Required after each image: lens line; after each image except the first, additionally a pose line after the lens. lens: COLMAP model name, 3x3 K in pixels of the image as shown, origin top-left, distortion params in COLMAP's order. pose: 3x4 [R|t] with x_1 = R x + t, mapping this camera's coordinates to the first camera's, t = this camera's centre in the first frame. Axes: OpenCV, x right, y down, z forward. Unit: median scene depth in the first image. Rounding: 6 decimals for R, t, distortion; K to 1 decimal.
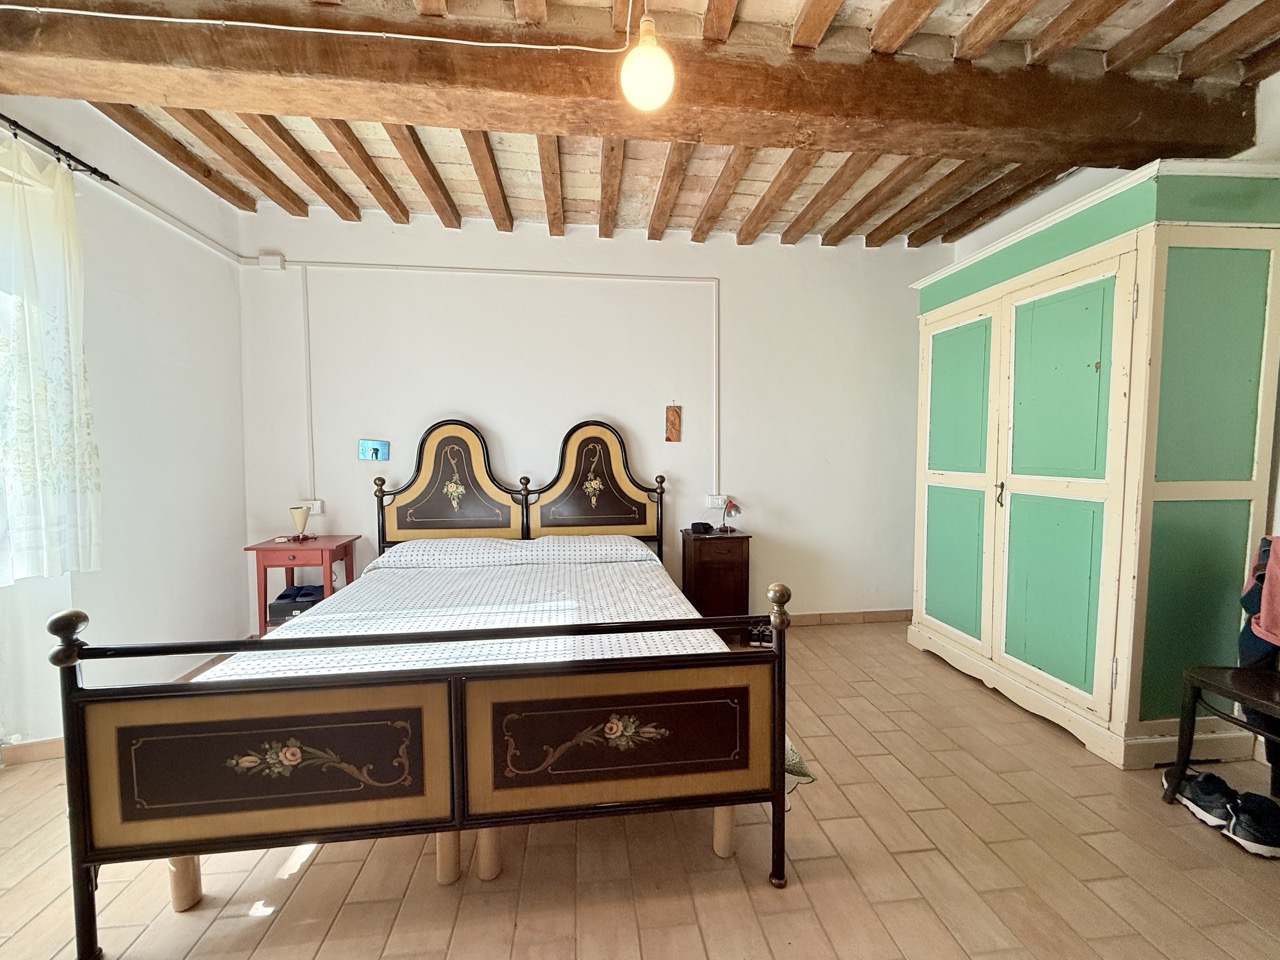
lens RADIAL K [[510.0, 0, 638.3], [0, 510.0, 479.6], [0, 0, 1]] dist [0.000567, -0.000116]
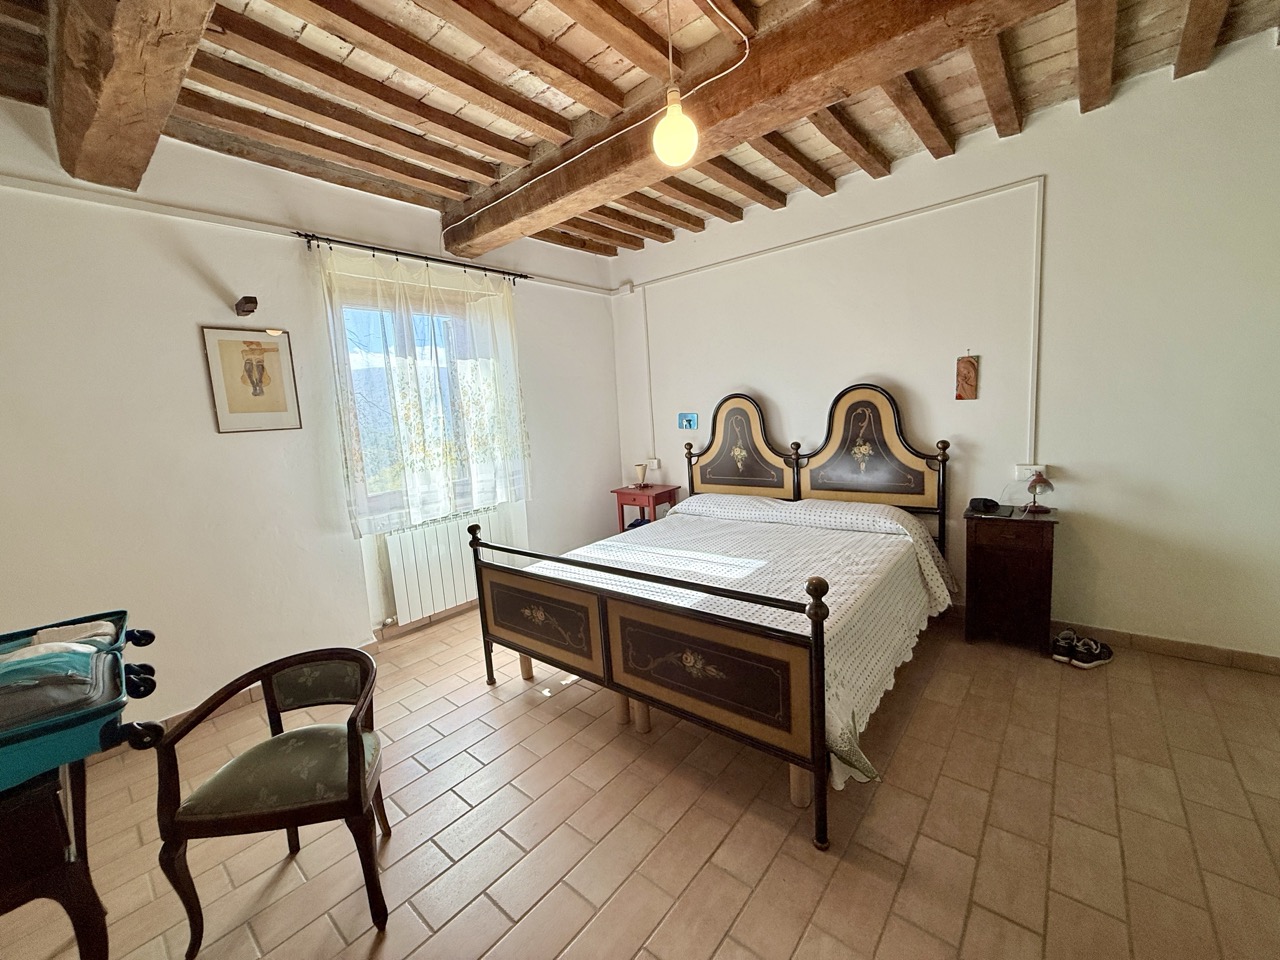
lens RADIAL K [[510.0, 0, 634.9], [0, 510.0, 479.6], [0, 0, 1]] dist [0.000567, -0.000116]
pose [[0.680921, 0.057691, -0.730081, 0.361430], [0.028684, 0.994027, 0.105301, -0.053831], [0.731795, -0.092643, 0.675198, 0.022266]]
